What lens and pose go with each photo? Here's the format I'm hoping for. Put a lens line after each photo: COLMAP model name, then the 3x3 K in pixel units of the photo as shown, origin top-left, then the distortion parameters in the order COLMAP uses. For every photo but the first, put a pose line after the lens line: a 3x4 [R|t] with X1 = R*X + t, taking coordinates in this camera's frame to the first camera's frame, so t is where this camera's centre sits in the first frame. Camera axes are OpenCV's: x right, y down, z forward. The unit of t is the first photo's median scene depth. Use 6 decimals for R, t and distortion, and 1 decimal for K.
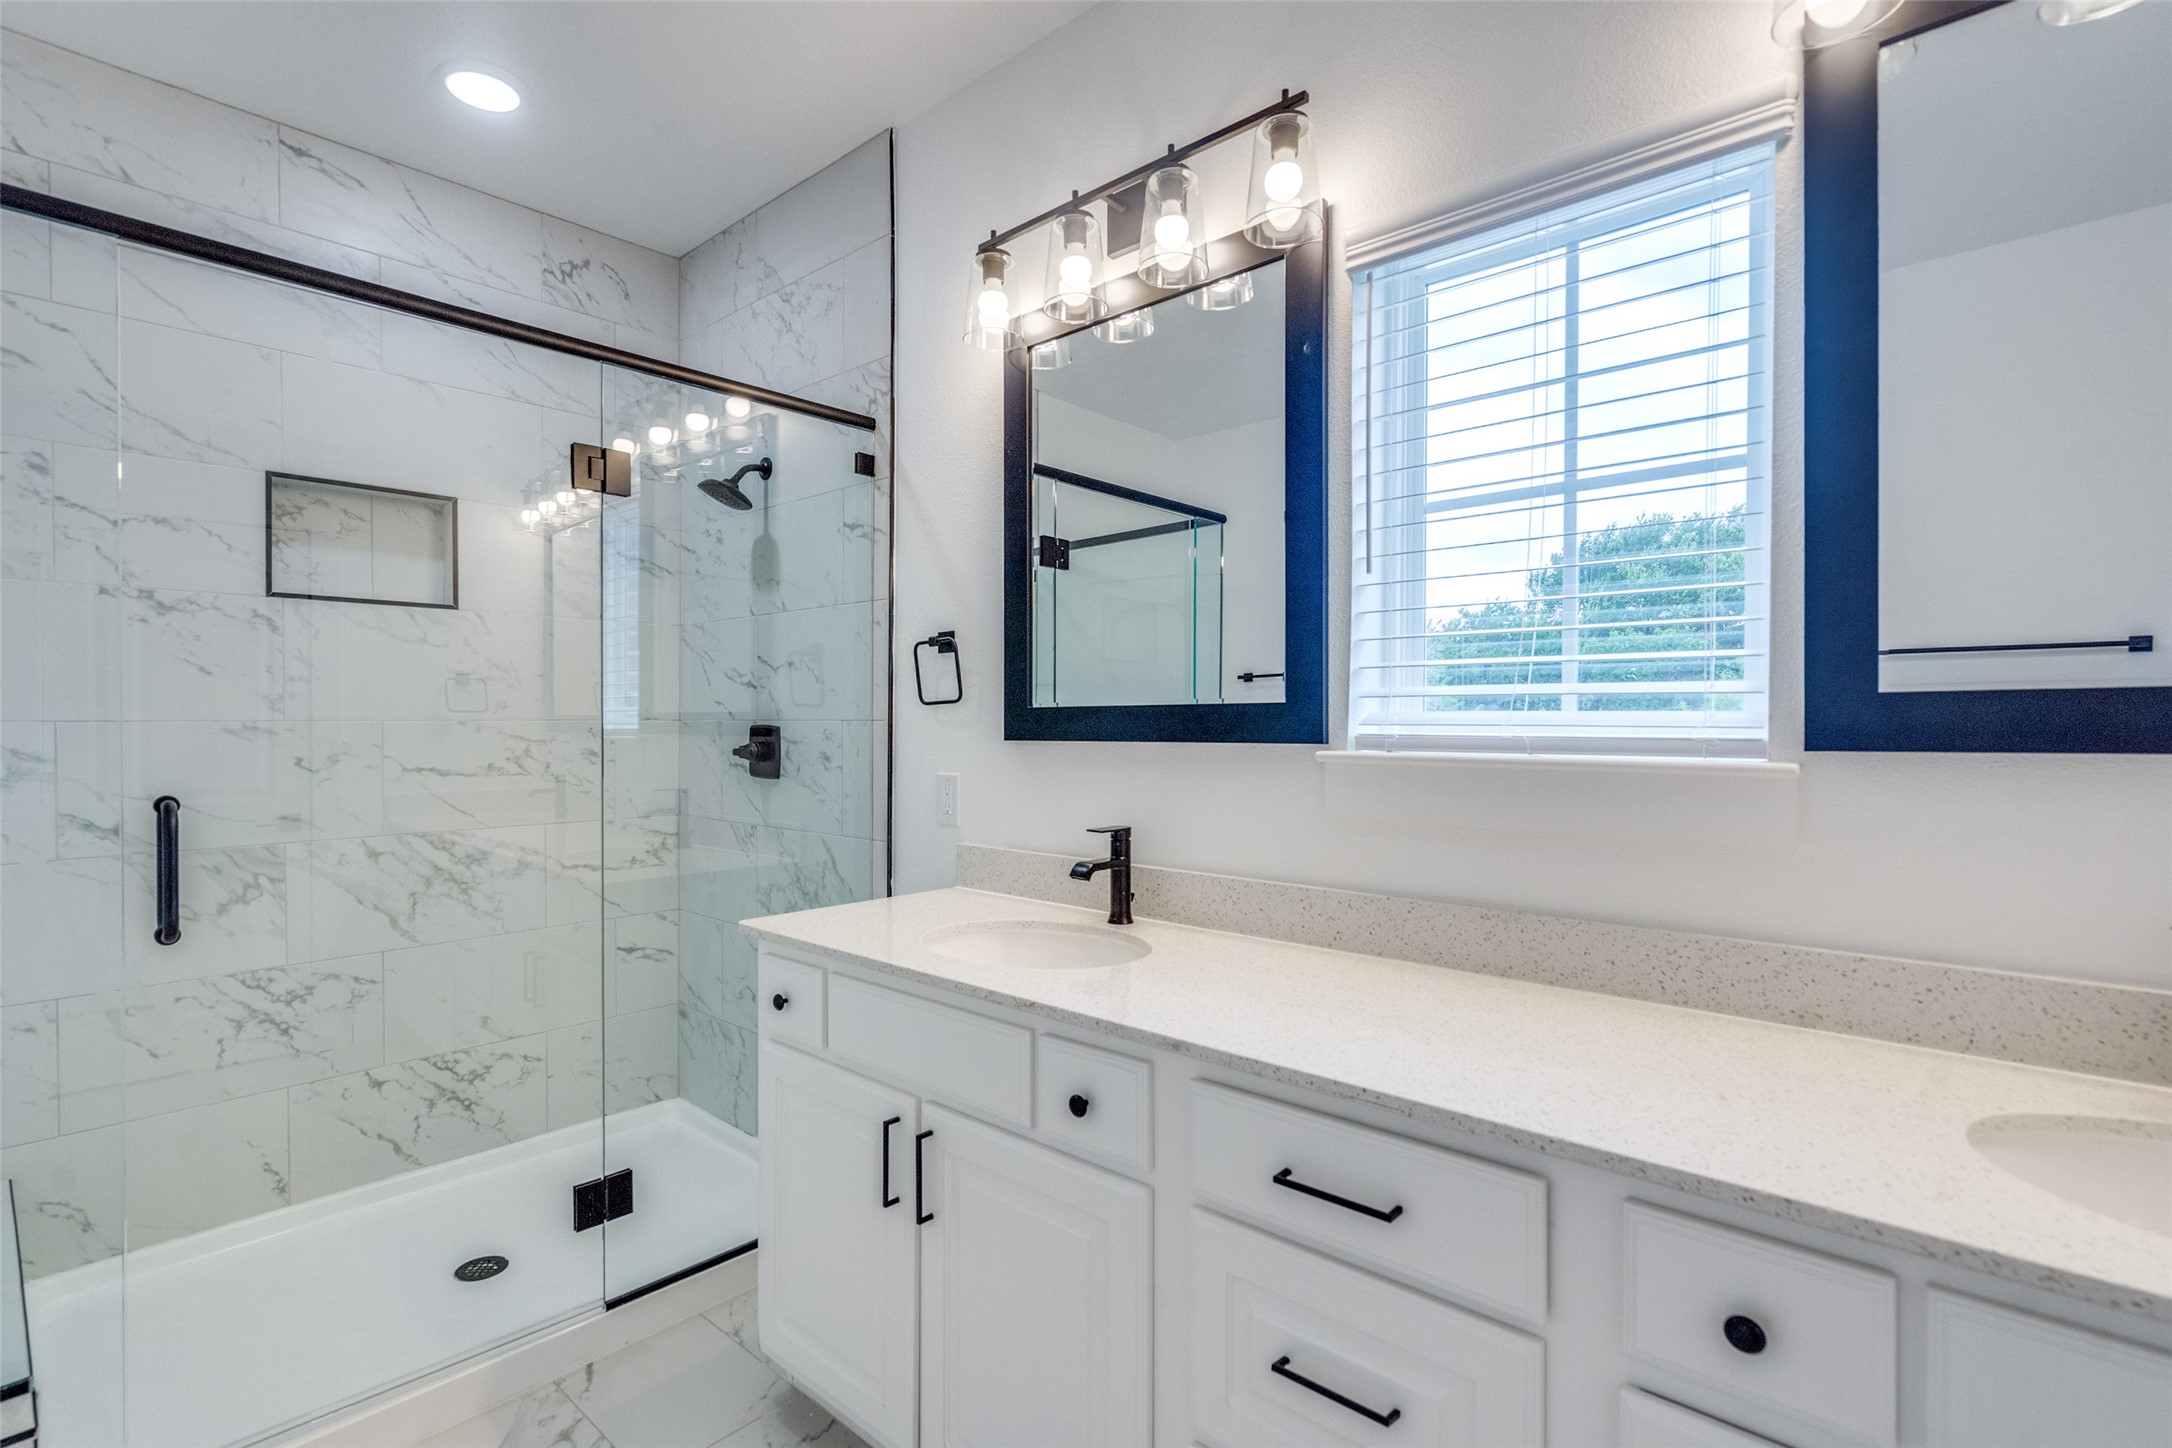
lens RADIAL K [[1026.1, 0, 1079.4], [0, 1026.1, 717.0], [0, 0, 1]] dist [-0.001181, 0.000710]
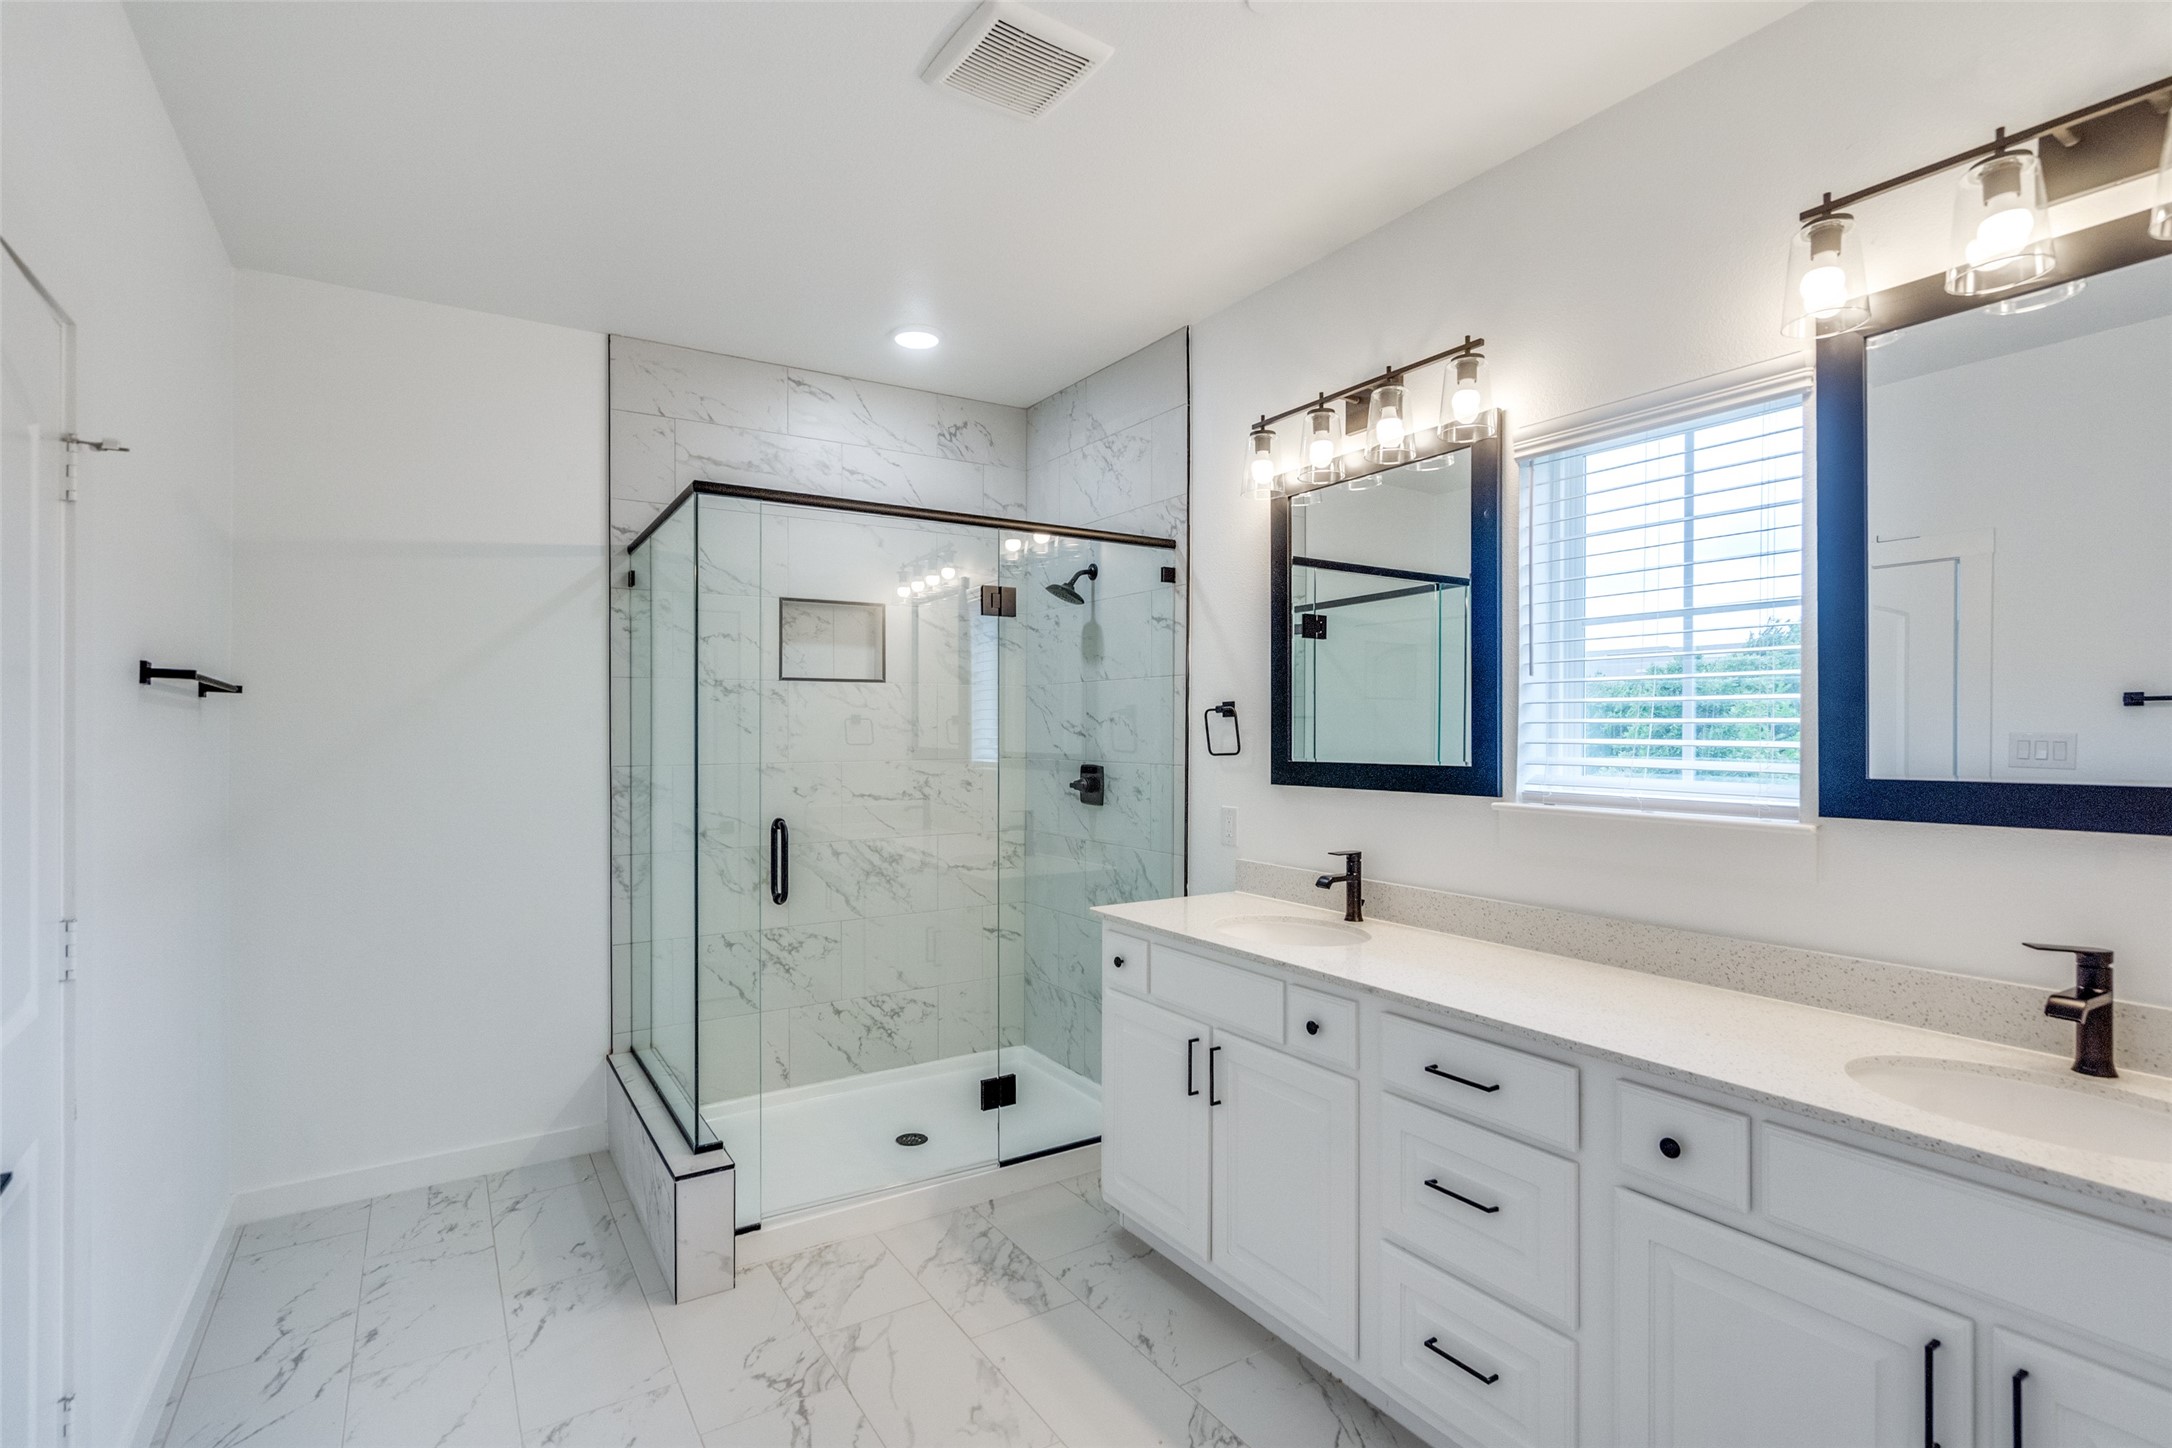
lens RADIAL K [[1026.1, 0, 1115.7], [0, 1026.1, 706.5], [0, 0, 1]] dist [-0.001181, 0.000710]
pose [[0.972533, -0.002109, -0.232754, 0.046659], [-0.002902, 0.999771, -0.021186, -0.055198], [0.232745, 0.021279, 0.972305, -0.401315]]
